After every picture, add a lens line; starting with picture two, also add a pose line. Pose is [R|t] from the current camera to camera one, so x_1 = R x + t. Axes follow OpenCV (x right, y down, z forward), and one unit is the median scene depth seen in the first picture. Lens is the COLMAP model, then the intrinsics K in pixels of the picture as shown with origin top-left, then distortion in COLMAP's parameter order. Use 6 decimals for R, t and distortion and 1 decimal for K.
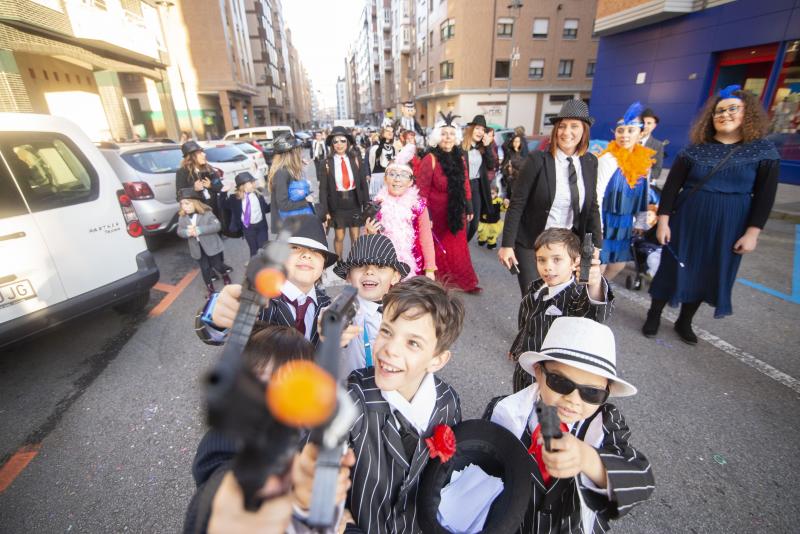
lens RADIAL K [[362.0, 0, 400.0], [0, 362.0, 267.0], [0, 0, 1]] dist [-0.019434, 0.000771]
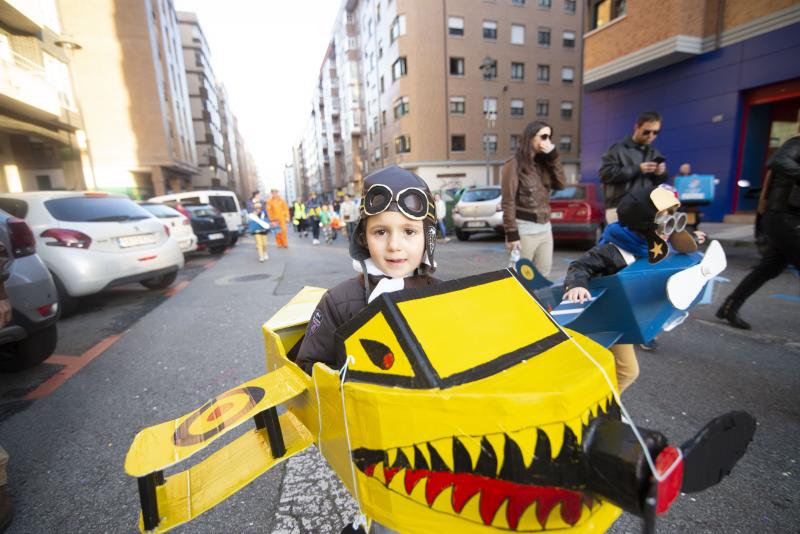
lens RADIAL K [[362.0, 0, 400.0], [0, 362.0, 267.0], [0, 0, 1]] dist [-0.019434, 0.000771]
pose [[0.989122, -0.048989, 0.138703, -0.027463], [0.076753, 0.976263, -0.202532, -0.018867], [-0.125489, 0.210974, 0.969403, 0.100070]]
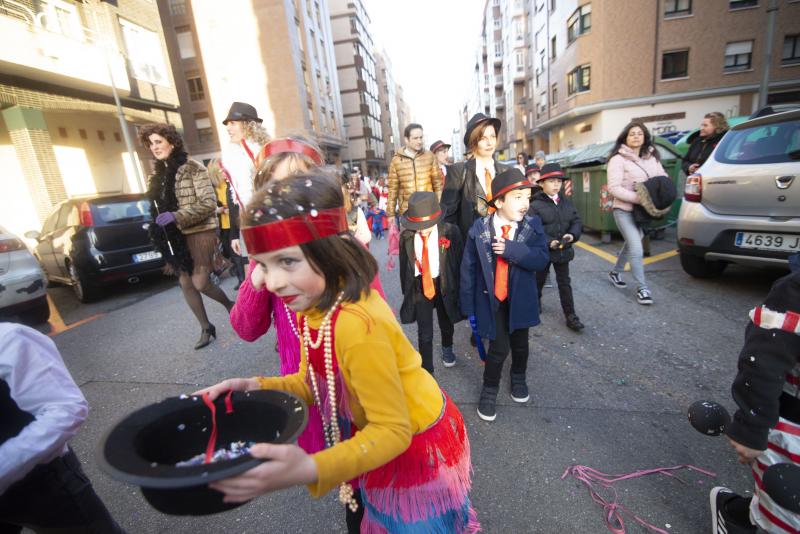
lens RADIAL K [[362.0, 0, 400.0], [0, 362.0, 267.0], [0, 0, 1]] dist [-0.019434, 0.000771]
pose [[0.950288, 0.001201, -0.311370, 0.016562], [-0.040900, 0.991810, -0.120999, -0.084747], [0.308675, 0.127719, 0.942554, 0.258272]]
